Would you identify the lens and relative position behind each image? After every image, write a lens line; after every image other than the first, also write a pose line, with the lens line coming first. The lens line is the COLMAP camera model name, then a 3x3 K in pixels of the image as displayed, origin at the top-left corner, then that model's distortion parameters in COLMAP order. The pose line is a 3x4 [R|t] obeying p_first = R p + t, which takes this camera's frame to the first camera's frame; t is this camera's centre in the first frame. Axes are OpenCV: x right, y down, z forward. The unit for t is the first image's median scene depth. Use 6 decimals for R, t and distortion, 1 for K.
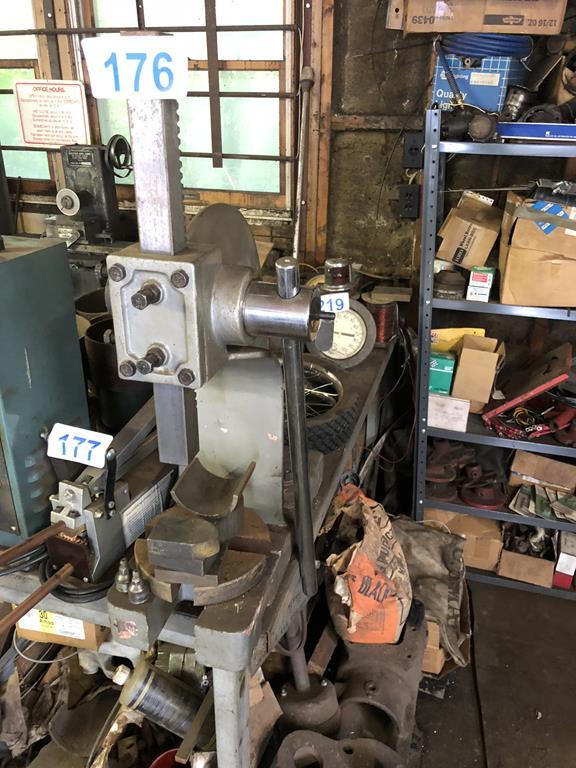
lens RADIAL K [[640.6, 0, 288.6], [0, 640.6, 384.0], [0, 0, 1]] dist [0.001272, 0.022481]
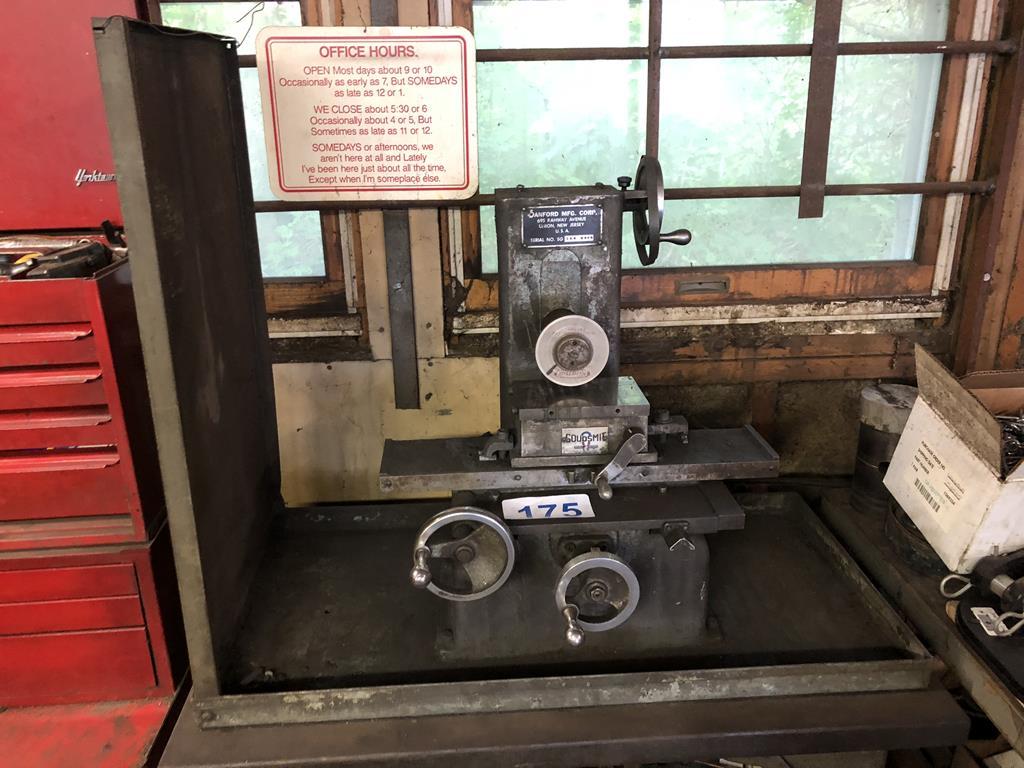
lens RADIAL K [[854.1, 0, 512.0], [0, 854.1, 383.5], [0, 0, 1]] dist [0.001272, 0.022481]
pose [[0.936267, -0.141763, 0.321413, -0.483788], [0.169086, 0.983858, -0.058602, -0.223762], [-0.307918, 0.109213, 0.945124, 0.522386]]
